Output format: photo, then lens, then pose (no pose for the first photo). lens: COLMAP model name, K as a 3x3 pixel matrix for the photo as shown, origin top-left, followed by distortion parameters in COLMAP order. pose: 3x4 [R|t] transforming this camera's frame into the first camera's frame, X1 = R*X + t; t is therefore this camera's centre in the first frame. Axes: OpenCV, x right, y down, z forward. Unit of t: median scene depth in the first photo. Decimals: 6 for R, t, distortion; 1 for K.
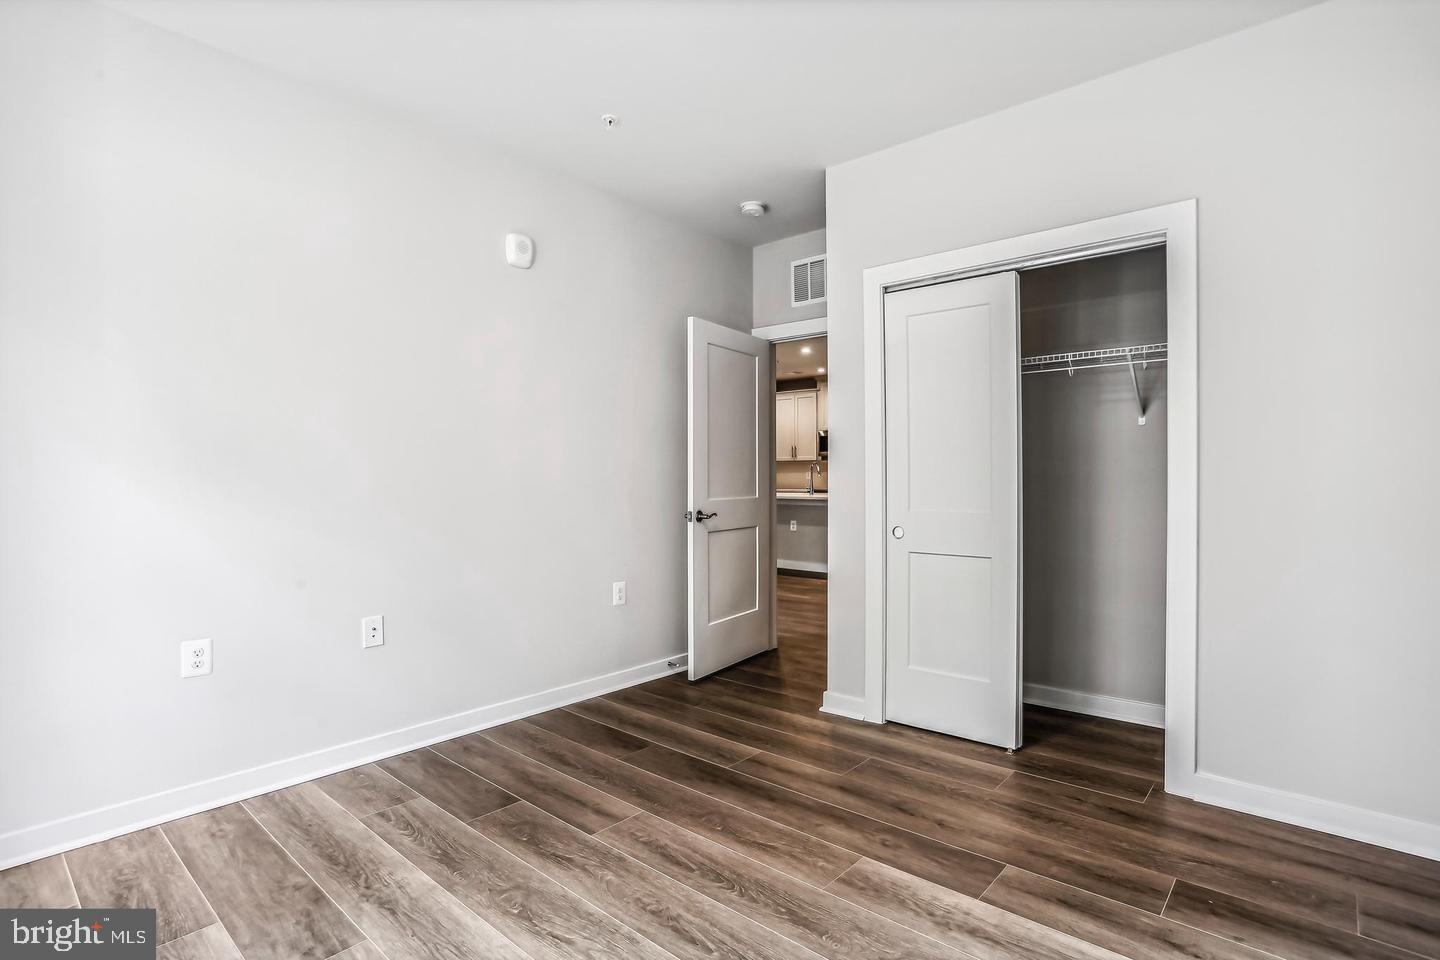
lens RADIAL K [[678.5, 0, 712.7], [0, 678.5, 489.3], [0, 0, 1]] dist [-0.023022, 0.000723]
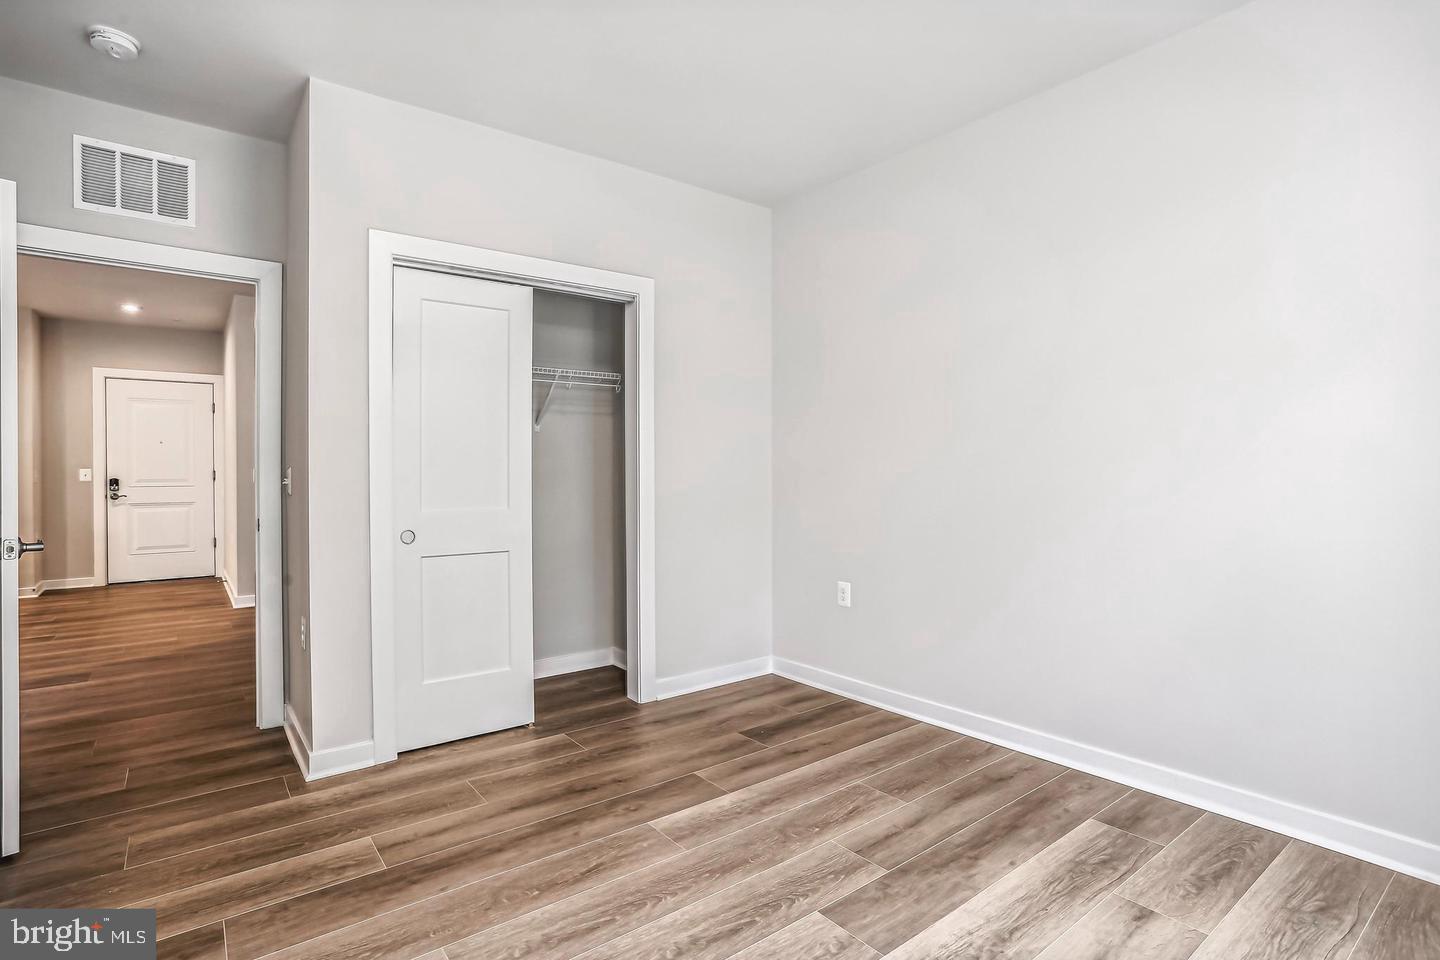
lens RADIAL K [[708.0, 0, 720.9], [0, 708.0, 478.0], [0, 0, 1]] dist [-0.053595, 0.024919]
pose [[0.217571, -0.005885, 0.976027, -0.640103], [0.021679, 0.999764, 0.001195, -0.006659], [-0.975804, 0.020899, 0.217647, 0.473583]]
